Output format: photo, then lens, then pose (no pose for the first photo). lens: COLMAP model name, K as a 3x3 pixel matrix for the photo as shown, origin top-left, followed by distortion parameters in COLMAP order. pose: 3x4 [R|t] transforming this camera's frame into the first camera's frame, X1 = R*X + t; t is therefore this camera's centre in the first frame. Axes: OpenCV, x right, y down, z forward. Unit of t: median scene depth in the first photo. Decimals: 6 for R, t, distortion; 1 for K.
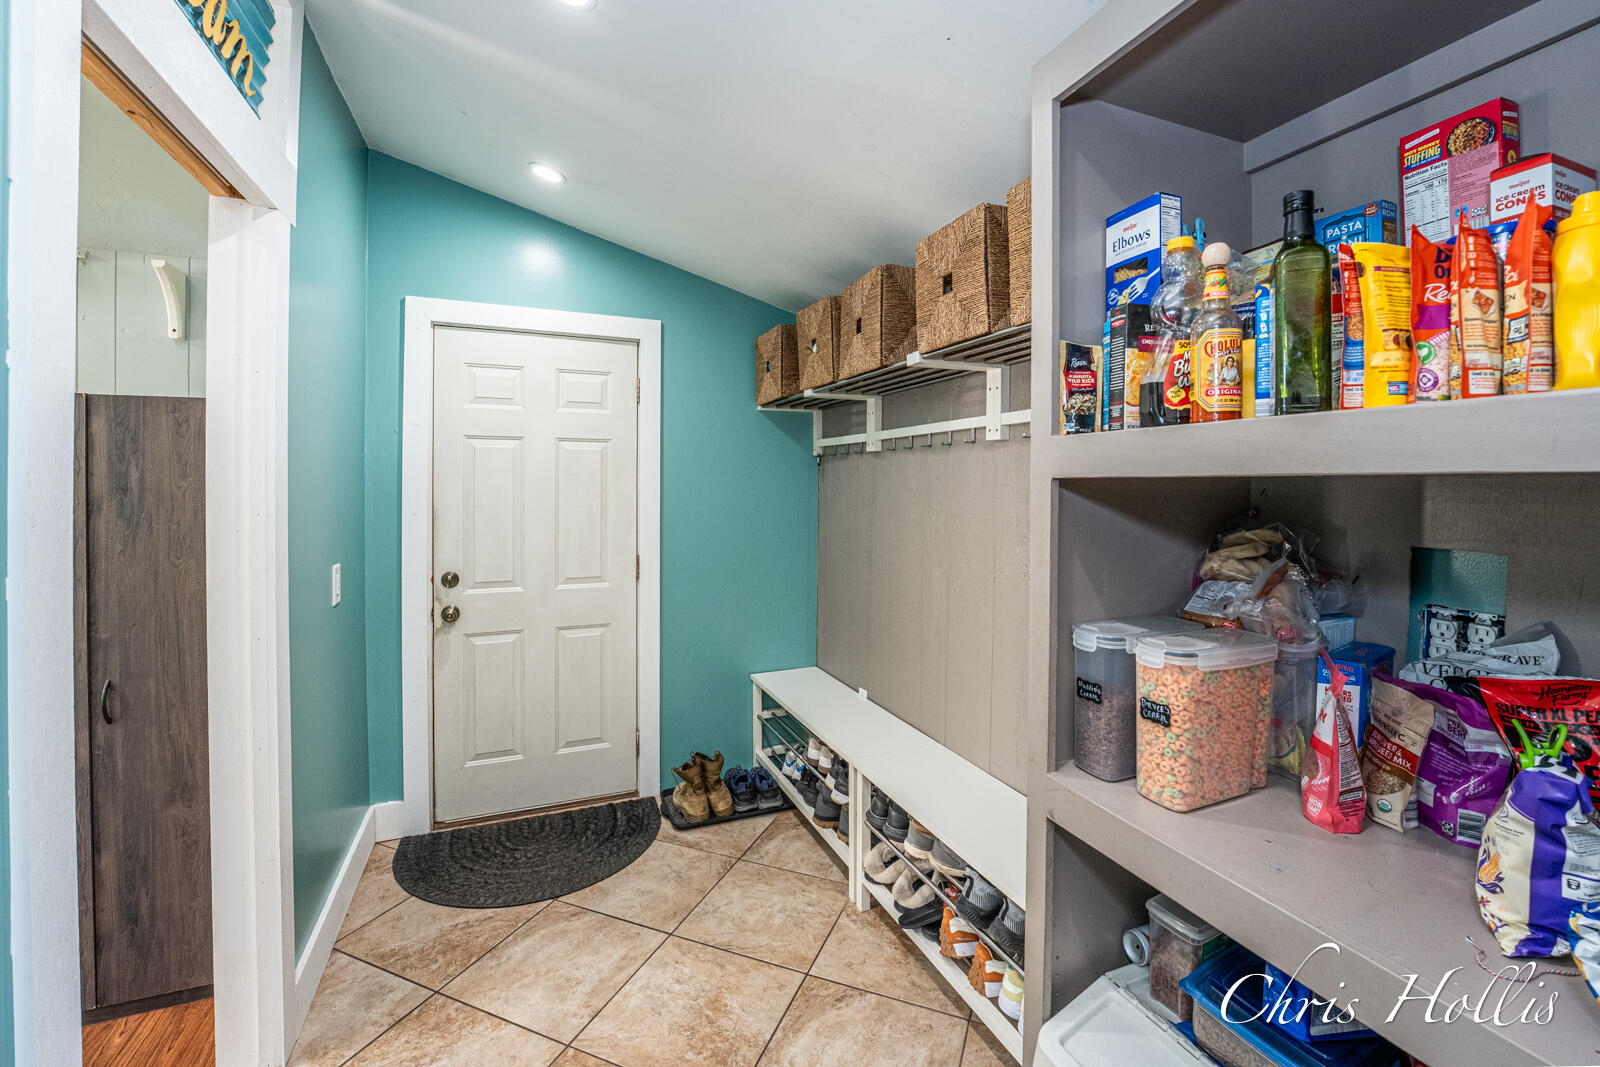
lens RADIAL K [[653.8, 0, 811.0], [0, 653.8, 482.5], [0, 0, 1]] dist [-0.023521, 0.000439]
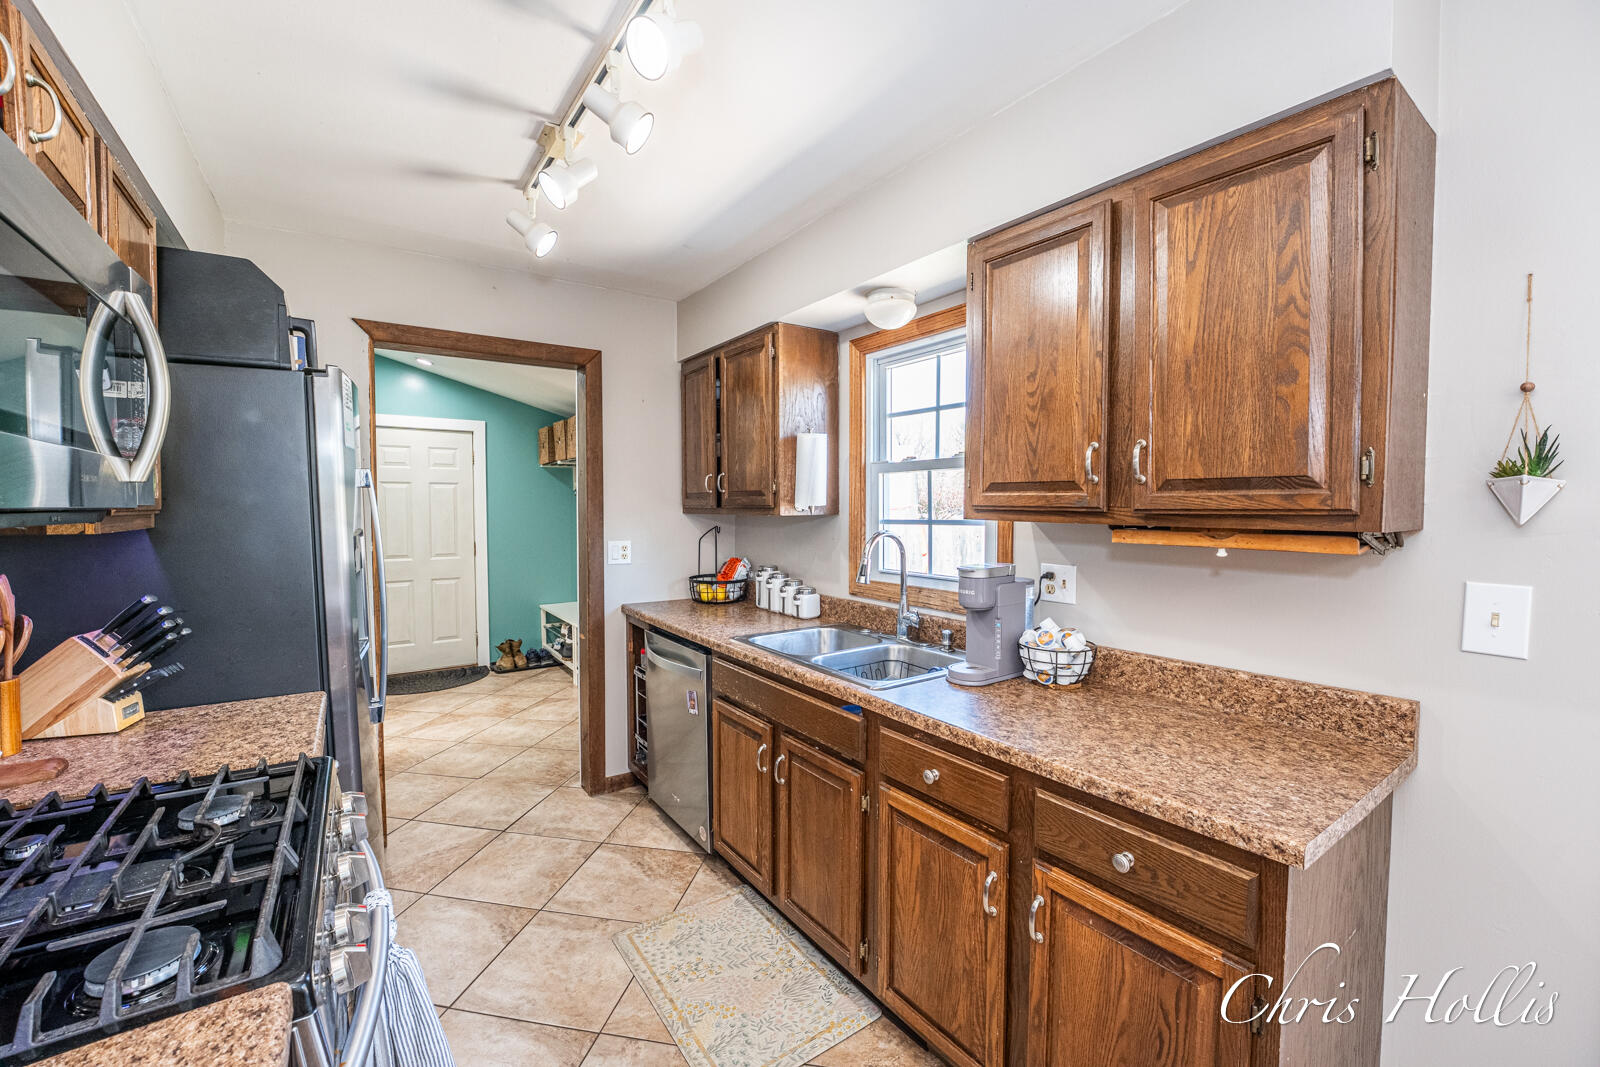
lens RADIAL K [[653.8, 0, 800.1], [0, 653.8, 537.1], [0, 0, 1]] dist [-0.023521, 0.000439]
pose [[0.982902, -0.013310, 0.183647, 0.350037], [0.006744, 0.999317, 0.036333, 0.032912], [-0.184005, -0.034473, 0.982321, -1.141388]]
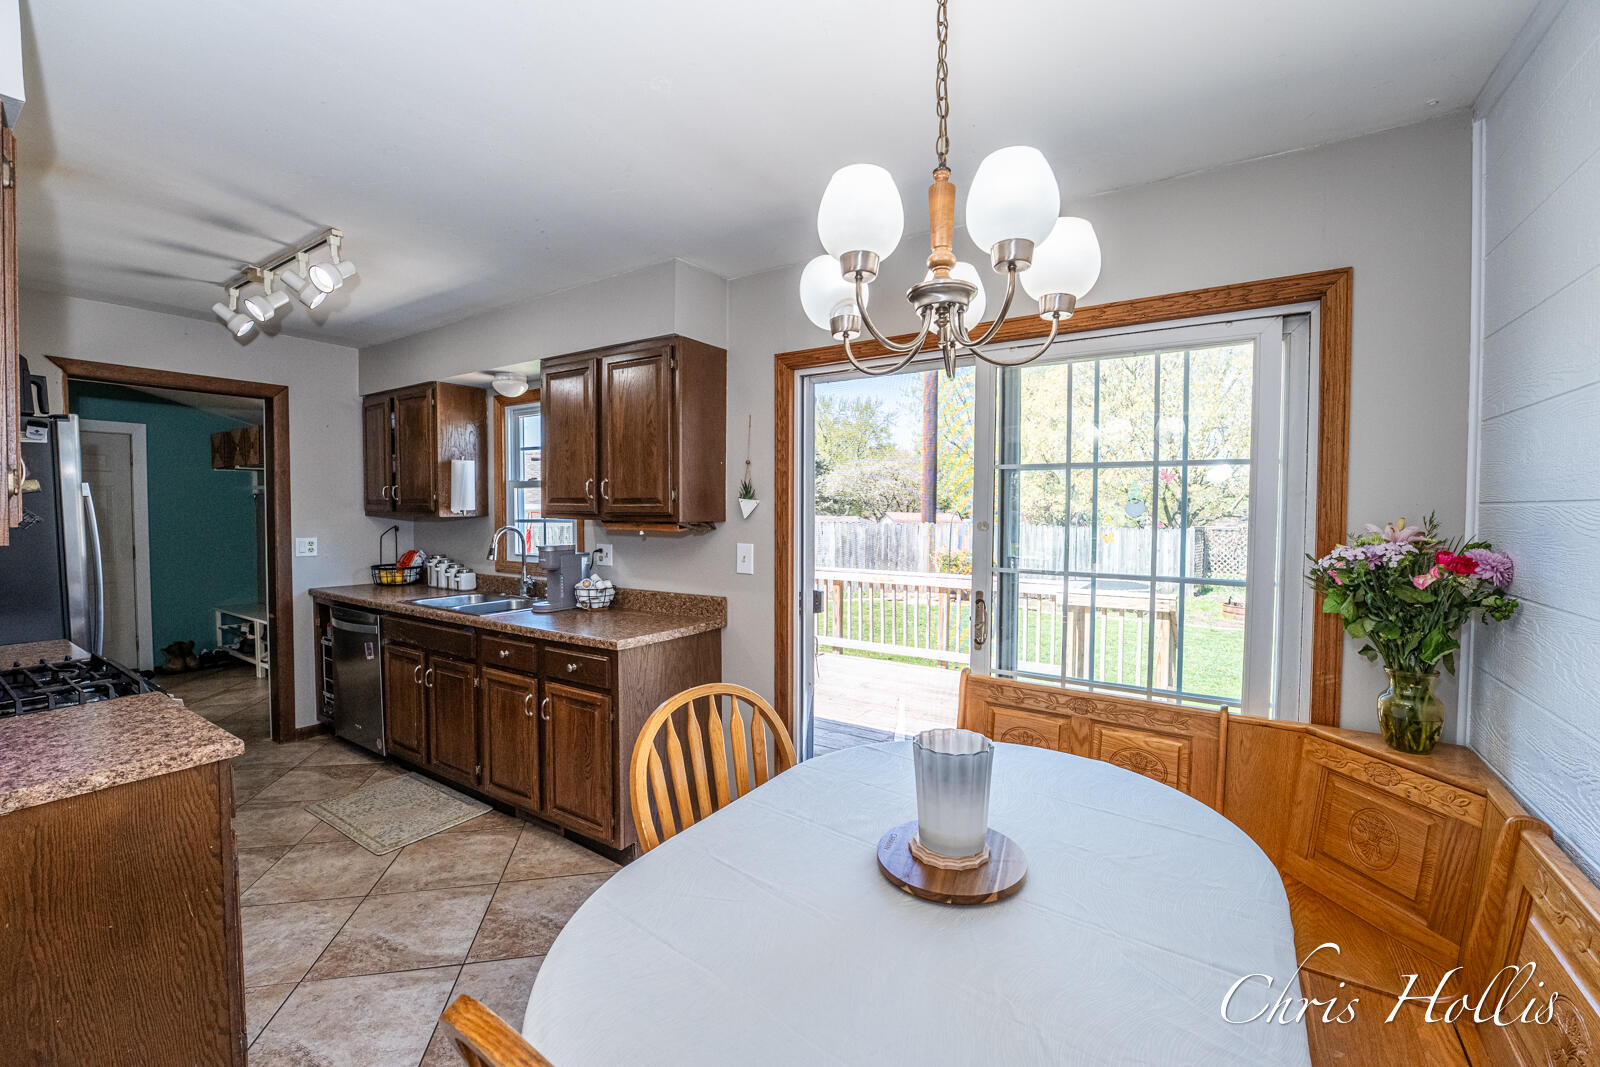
lens RADIAL K [[653.8, 0, 793.3], [0, 653.8, 534.8], [0, 0, 1]] dist [-0.023521, 0.000439]
pose [[0.845385, -0.023519, 0.533639, 0.396005], [0.008169, 0.999483, 0.031108, 0.037160], [-0.534095, -0.021939, 0.845140, -1.713846]]
